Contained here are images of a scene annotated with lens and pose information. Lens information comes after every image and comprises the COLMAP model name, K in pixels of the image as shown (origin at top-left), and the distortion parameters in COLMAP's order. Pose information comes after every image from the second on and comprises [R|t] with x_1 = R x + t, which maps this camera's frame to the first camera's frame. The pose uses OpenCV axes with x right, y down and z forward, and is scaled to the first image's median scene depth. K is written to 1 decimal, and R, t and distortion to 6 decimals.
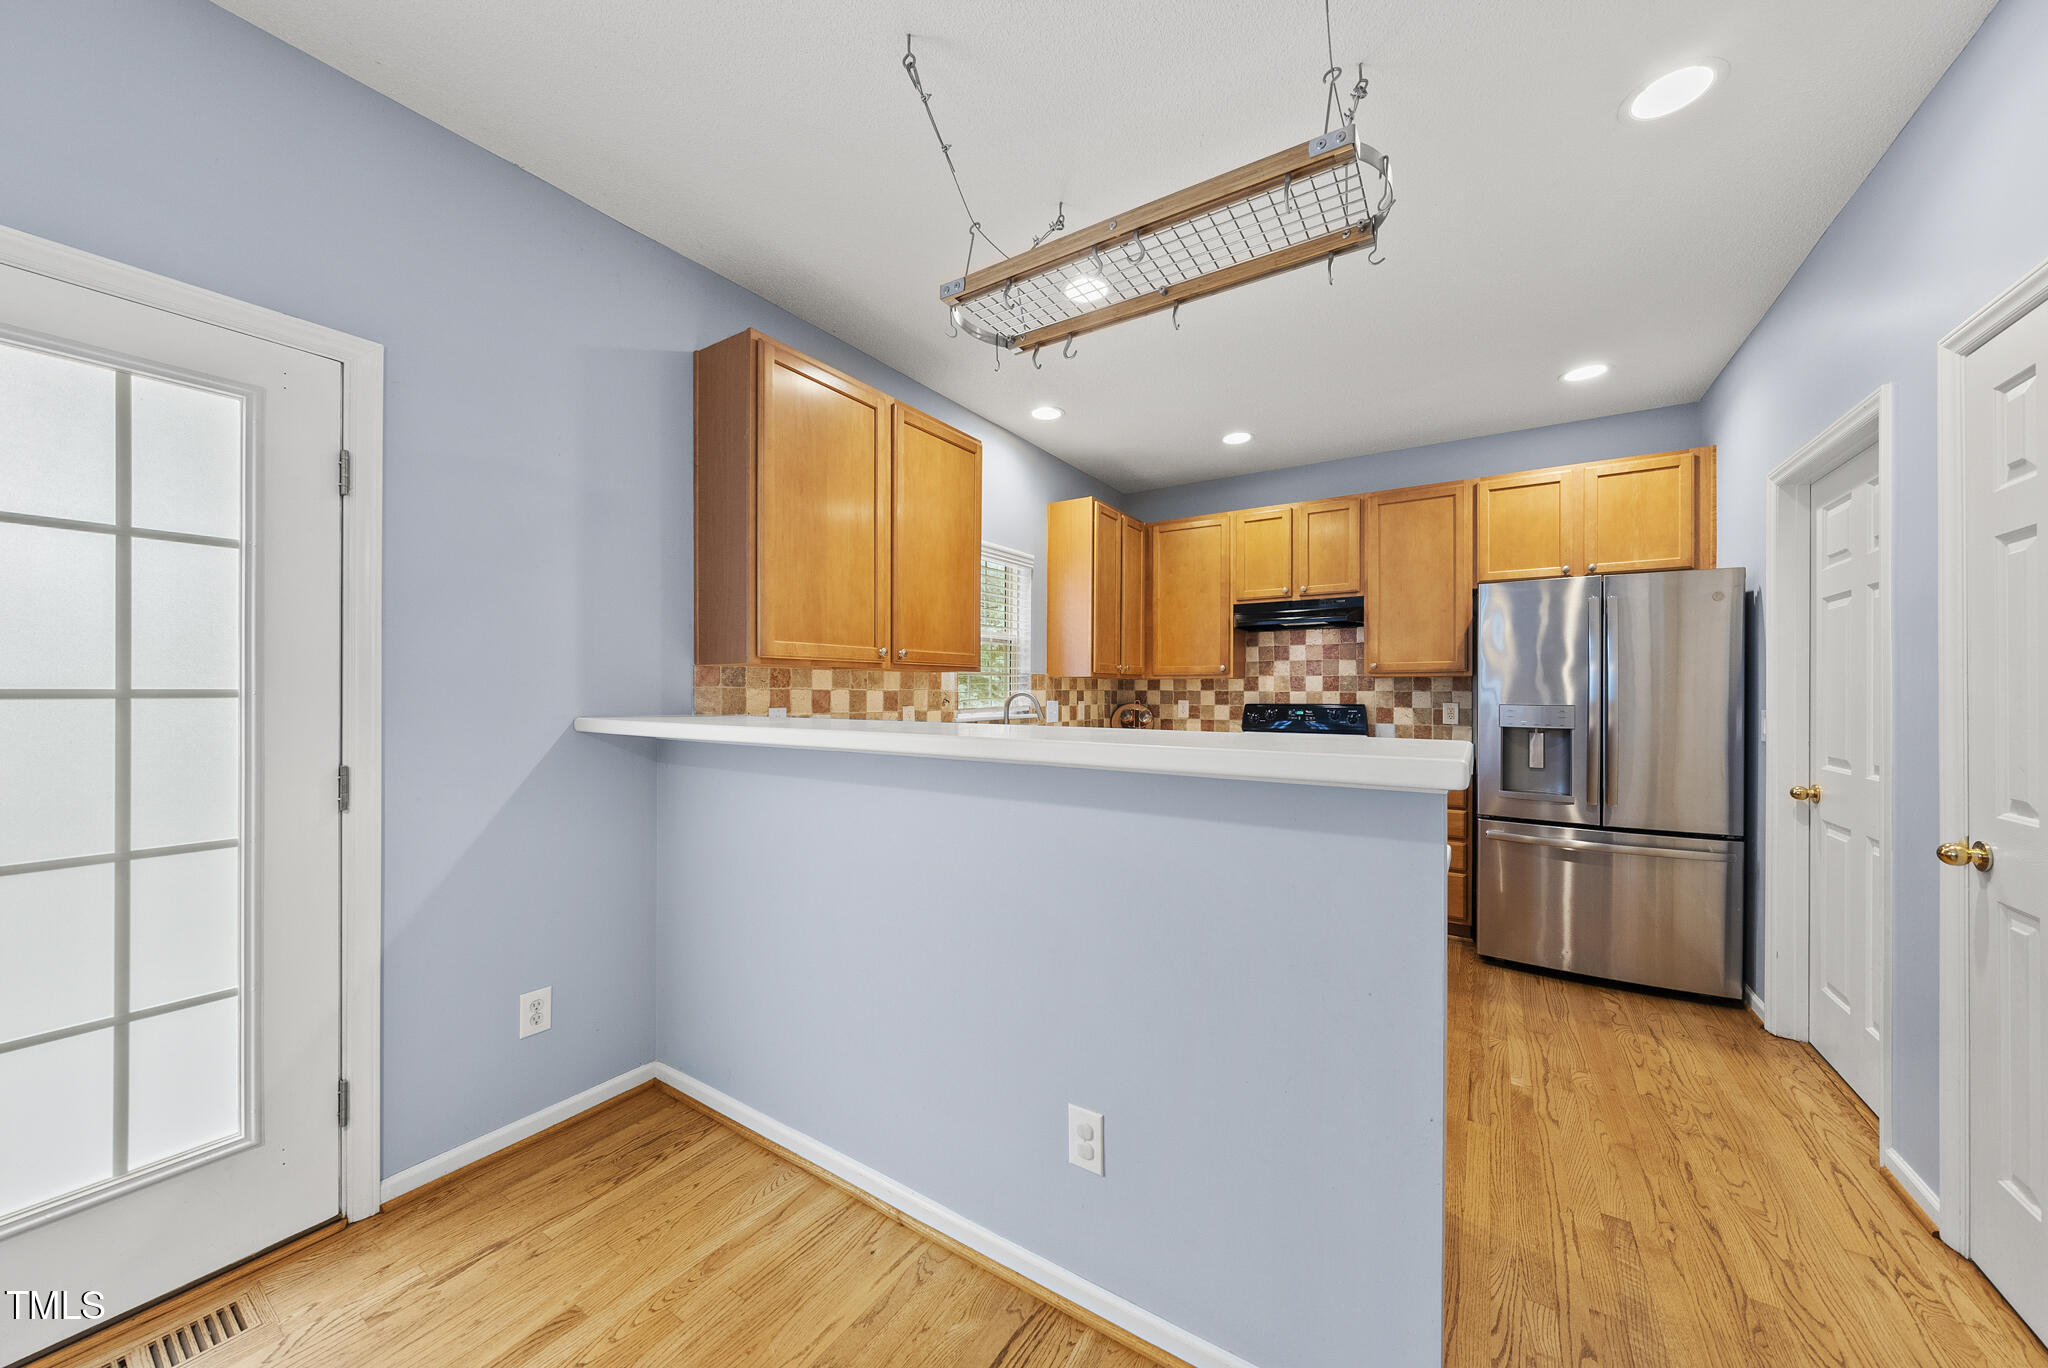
lens RADIAL K [[704.5, 0, 1034.4], [0, 704.5, 690.4], [0, 0, 1]] dist [-0.003873, 0.000622]
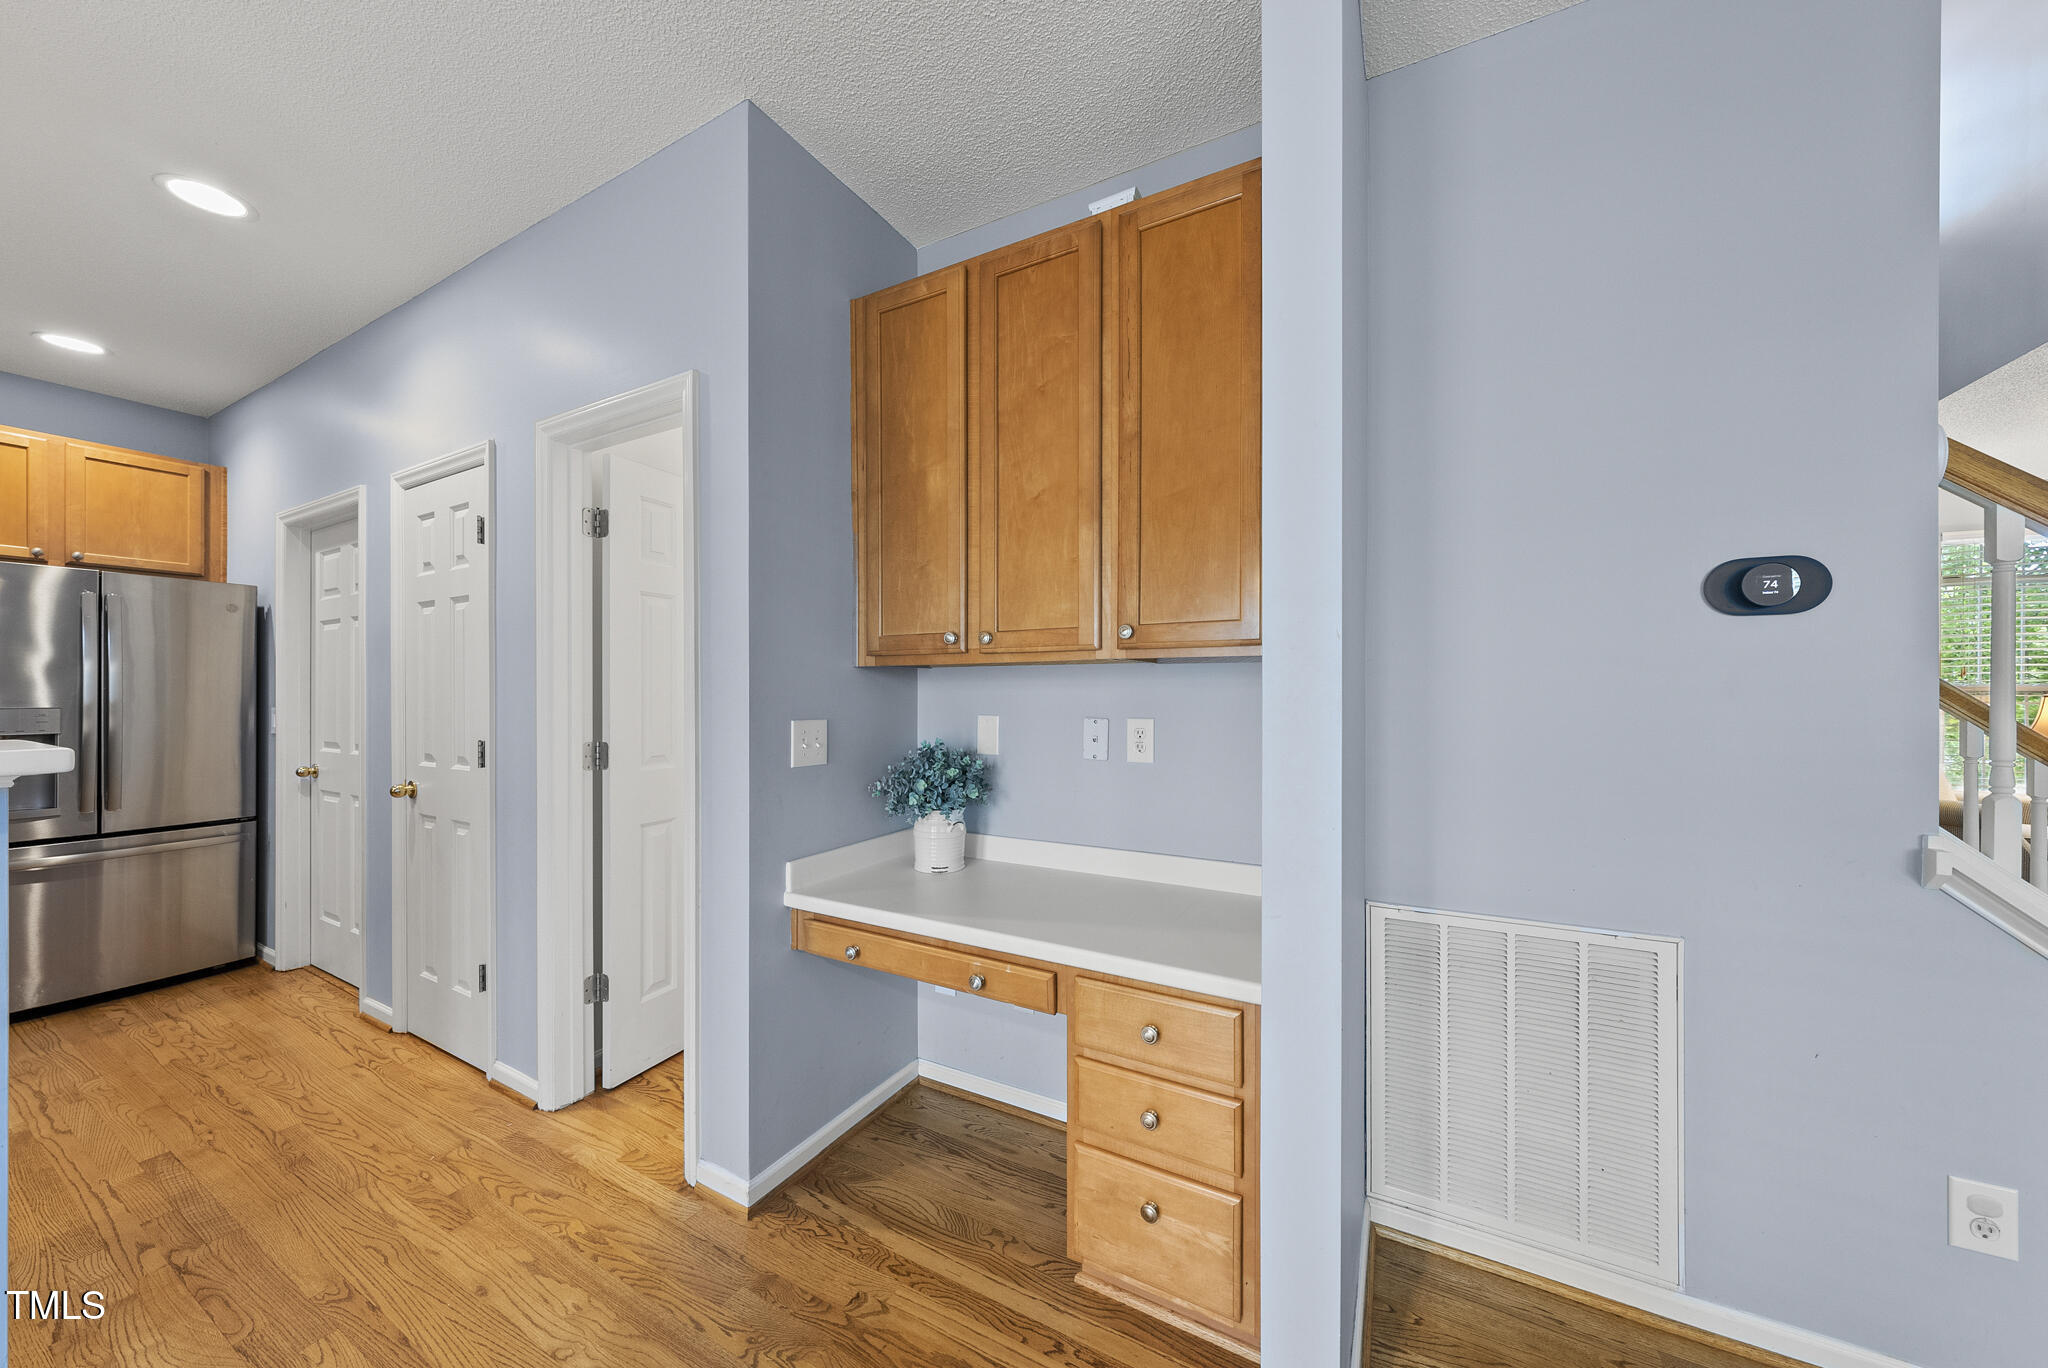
lens RADIAL K [[704.5, 0, 1032.5], [0, 704.5, 691.2], [0, 0, 1]] dist [-0.003873, 0.000622]
pose [[-0.072062, -0.001400, 0.997399, -0.277912], [-0.000208, 0.999999, 0.001389, -0.002446], [-0.997400, -0.000108, -0.072062, -0.230492]]
